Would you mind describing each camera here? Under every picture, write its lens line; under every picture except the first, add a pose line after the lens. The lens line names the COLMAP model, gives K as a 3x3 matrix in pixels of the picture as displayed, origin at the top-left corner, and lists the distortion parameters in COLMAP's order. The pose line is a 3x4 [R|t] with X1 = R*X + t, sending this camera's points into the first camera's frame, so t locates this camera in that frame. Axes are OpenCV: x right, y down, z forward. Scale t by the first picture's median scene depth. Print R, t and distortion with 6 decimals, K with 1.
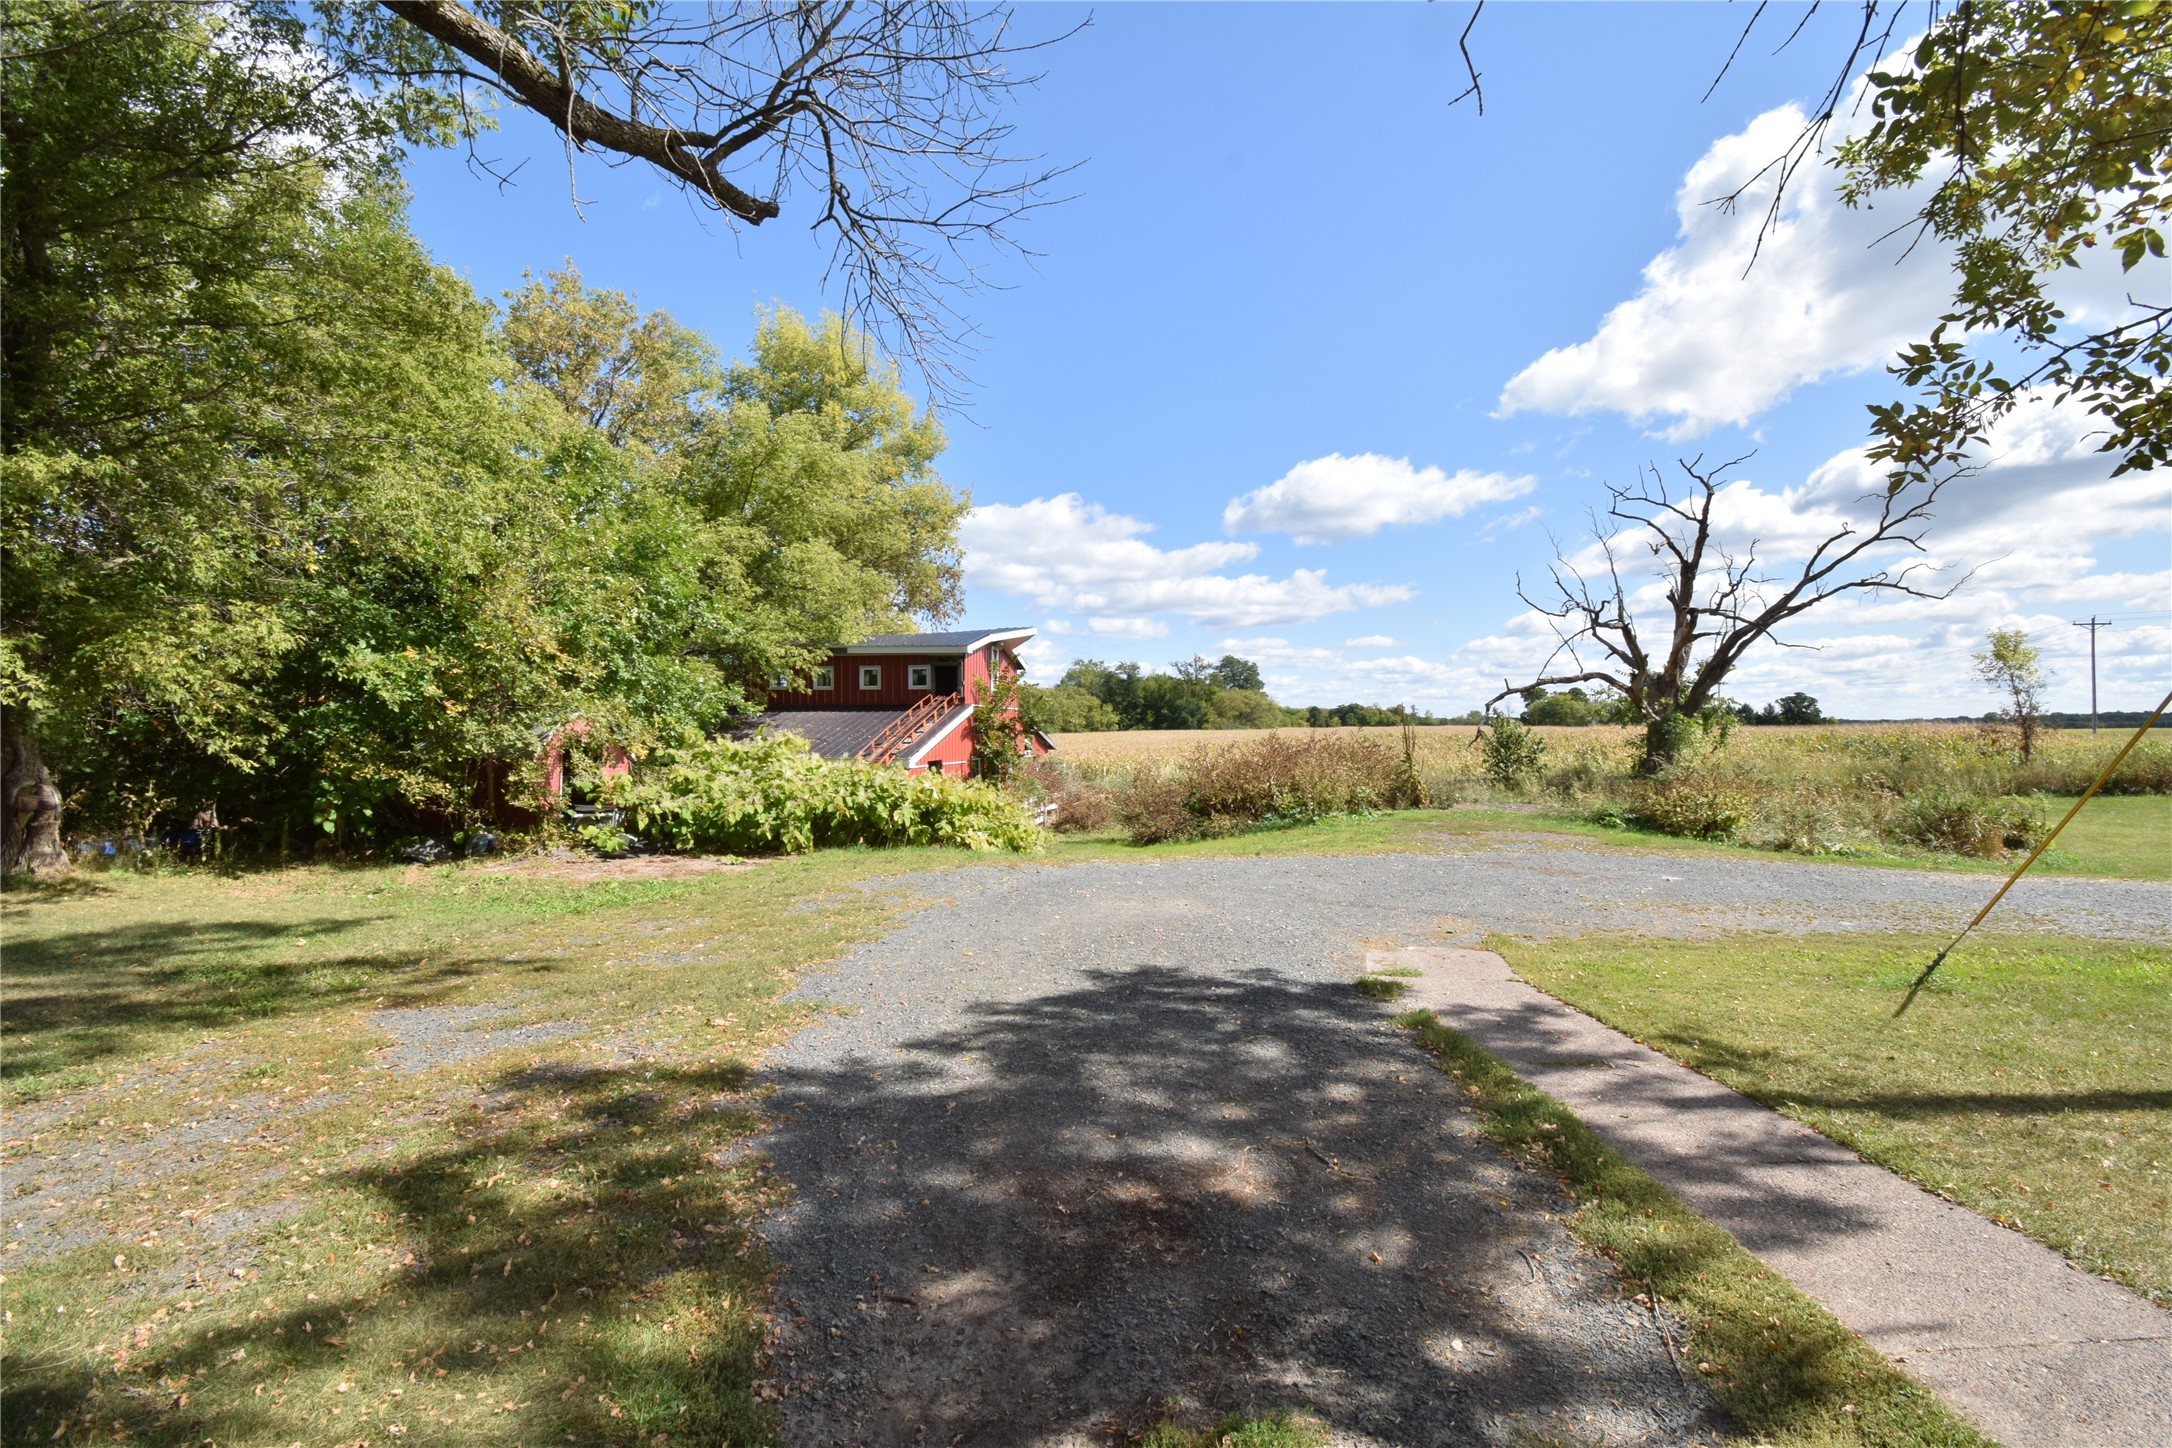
lens RADIAL K [[956.8, 0, 1094.2], [0, 956.8, 726.5], [0, 0, 1]] dist [-0.000589, -0.013286]
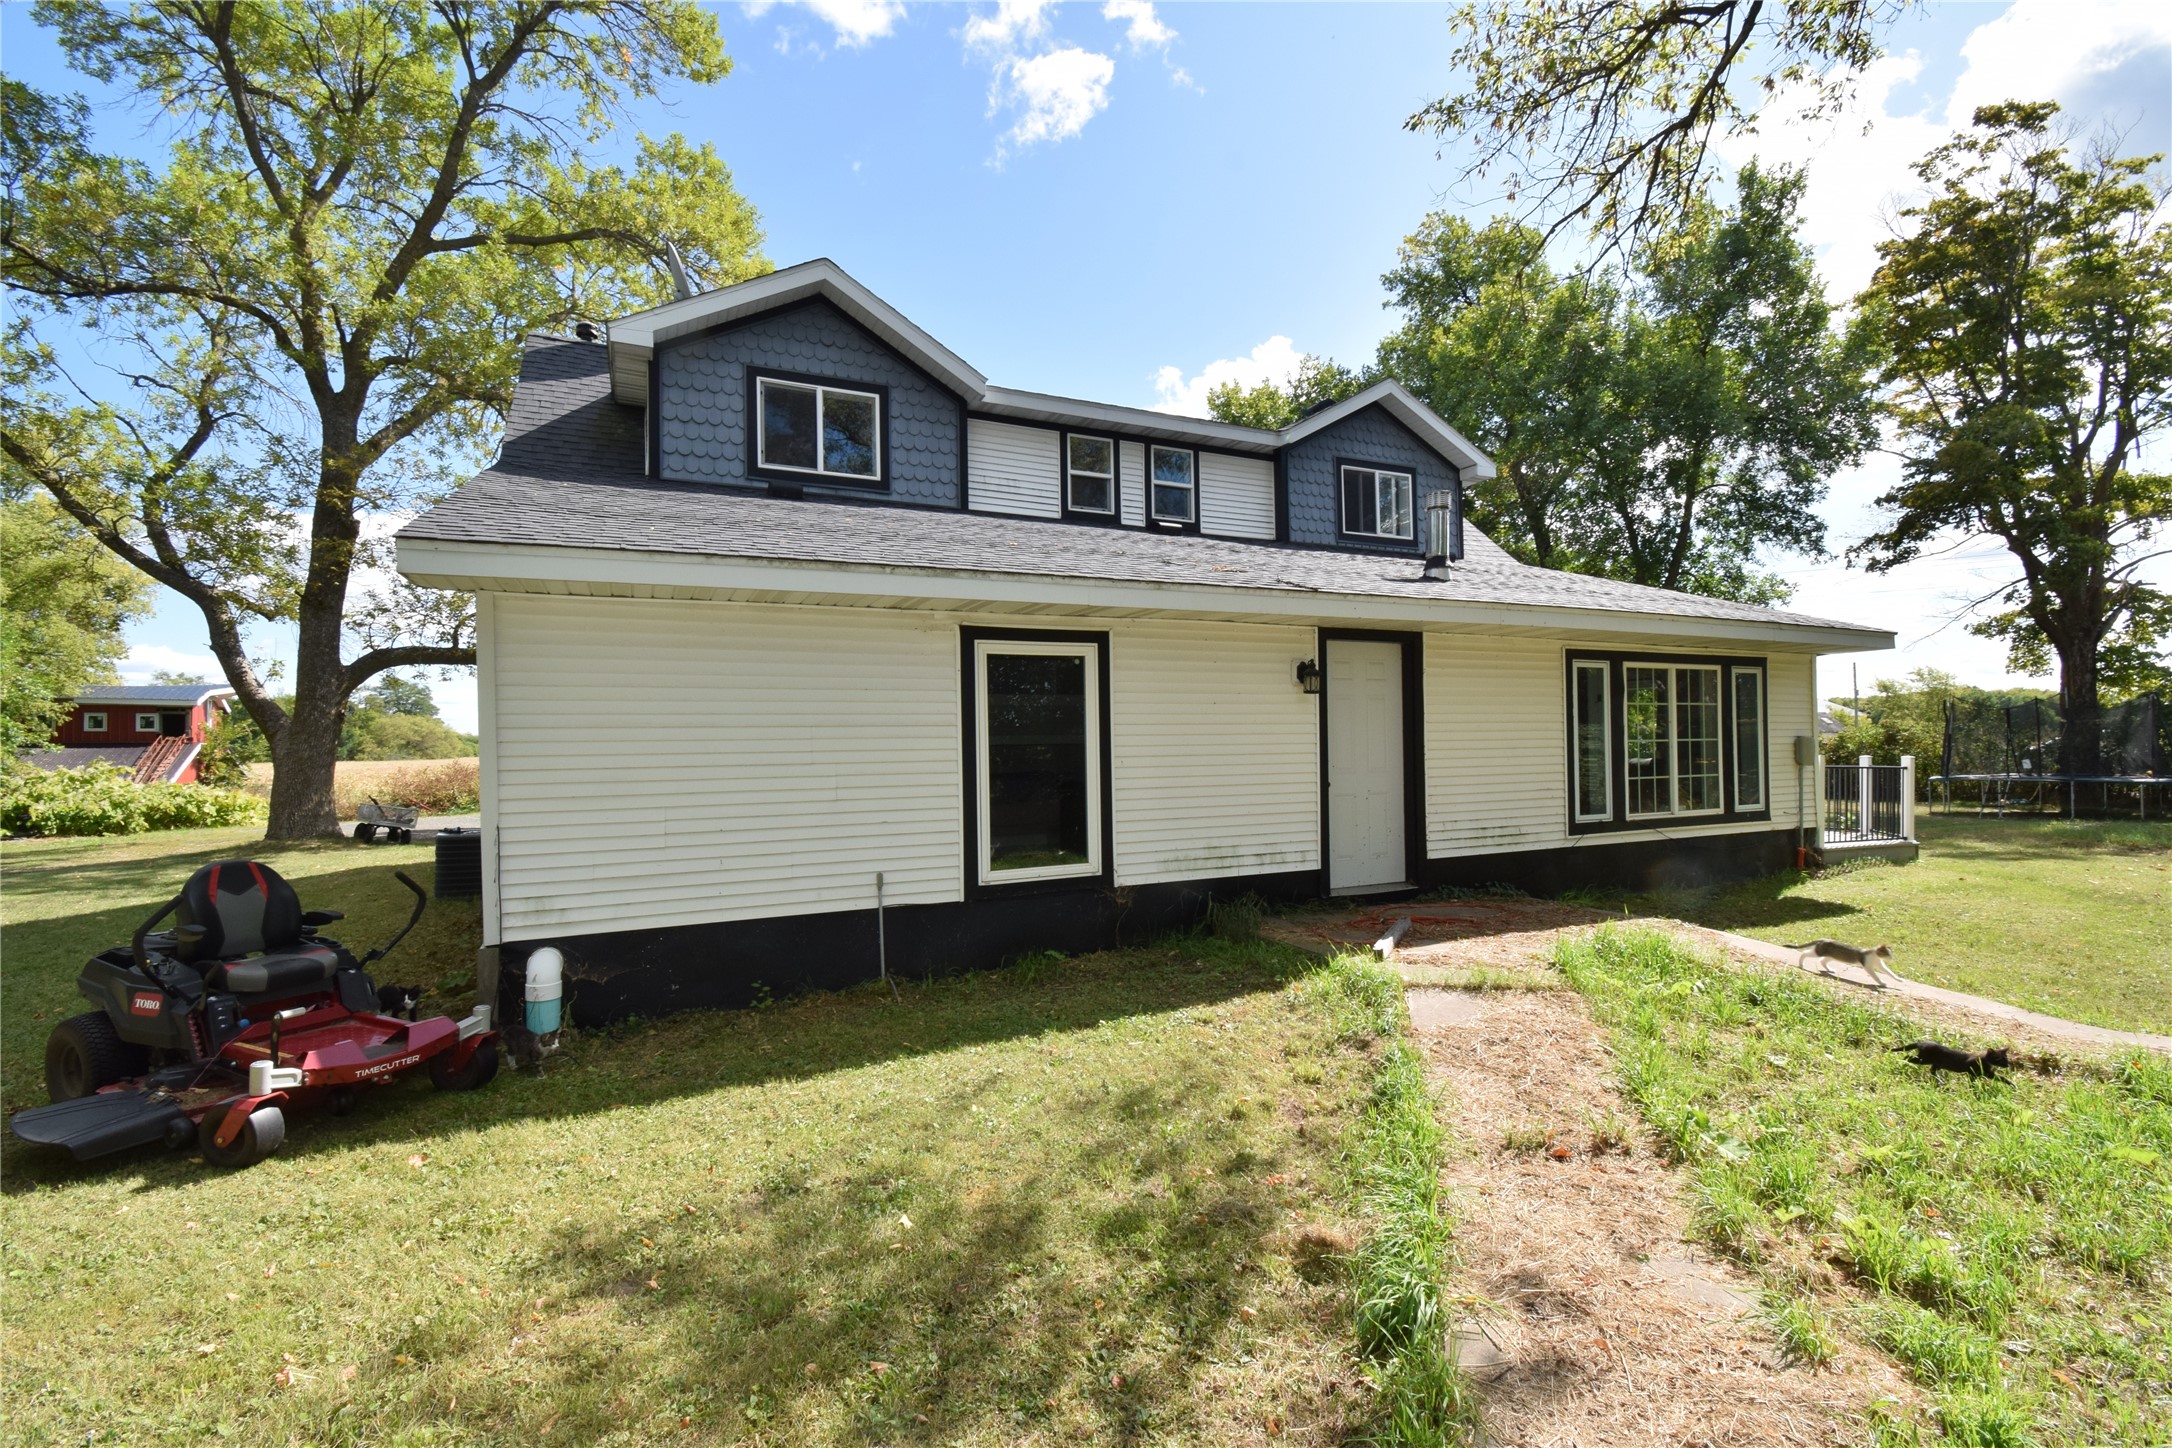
lens RADIAL K [[956.8, 0, 1096.2], [0, 956.8, 735.6], [0, 0, 1]] dist [-0.000589, -0.013286]
pose [[0.710356, 0.004262, 0.703829, -0.168011], [0.009255, 0.999839, -0.015395, -0.000589], [-0.703781, 0.017450, 0.710202, -0.853970]]
